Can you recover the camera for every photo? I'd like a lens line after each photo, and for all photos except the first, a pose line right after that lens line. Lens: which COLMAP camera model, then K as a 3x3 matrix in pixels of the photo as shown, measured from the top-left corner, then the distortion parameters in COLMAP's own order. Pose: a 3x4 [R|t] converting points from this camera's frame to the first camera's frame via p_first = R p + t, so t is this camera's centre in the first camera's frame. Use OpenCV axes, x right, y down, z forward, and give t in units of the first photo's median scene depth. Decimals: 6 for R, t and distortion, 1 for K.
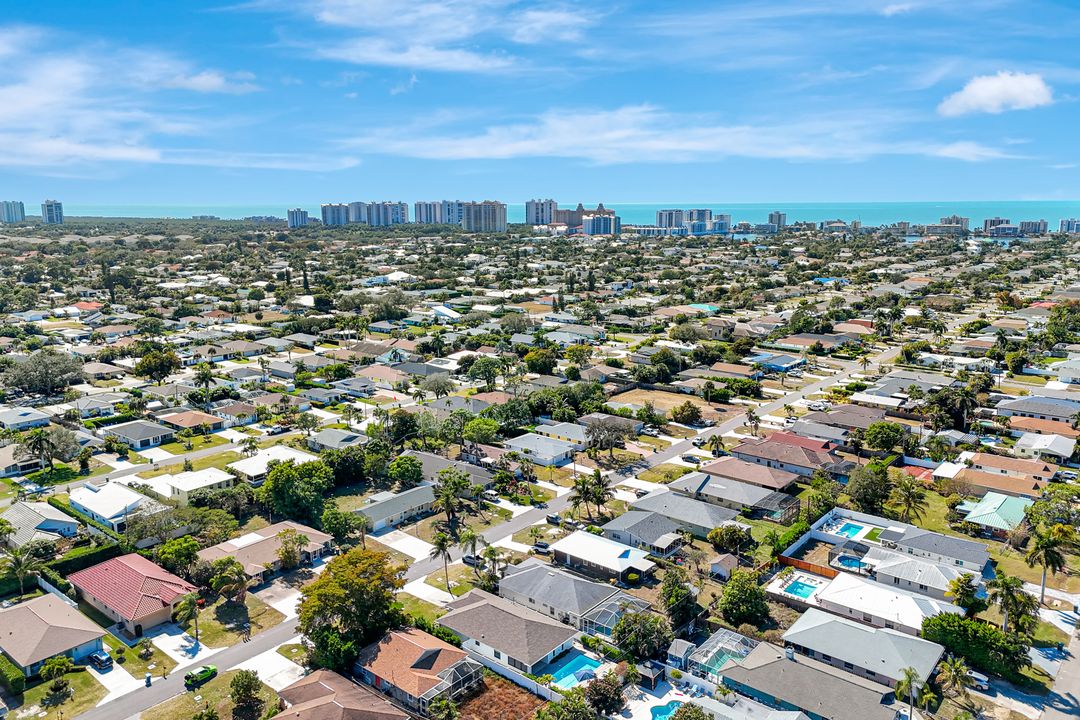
lens RADIAL K [[800.3, 0, 540.0], [0, 800.3, 360.0], [0, 0, 1]] dist [0.110452, -0.113441]
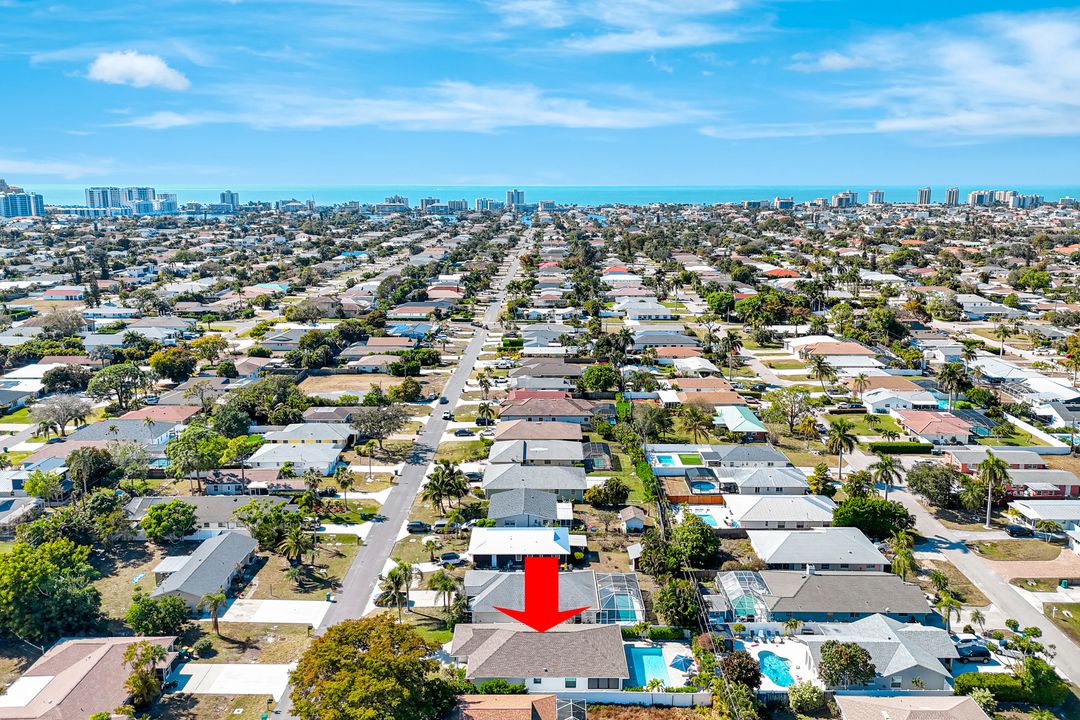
lens RADIAL K [[800.3, 0, 540.0], [0, 800.3, 360.0], [0, 0, 1]] dist [0.110452, -0.113441]
pose [[0.775547, -0.136588, 0.616336, -0.307796], [0.124068, 0.990250, 0.063336, -0.009147], [-0.618978, 0.027348, 0.784932, 0.209976]]
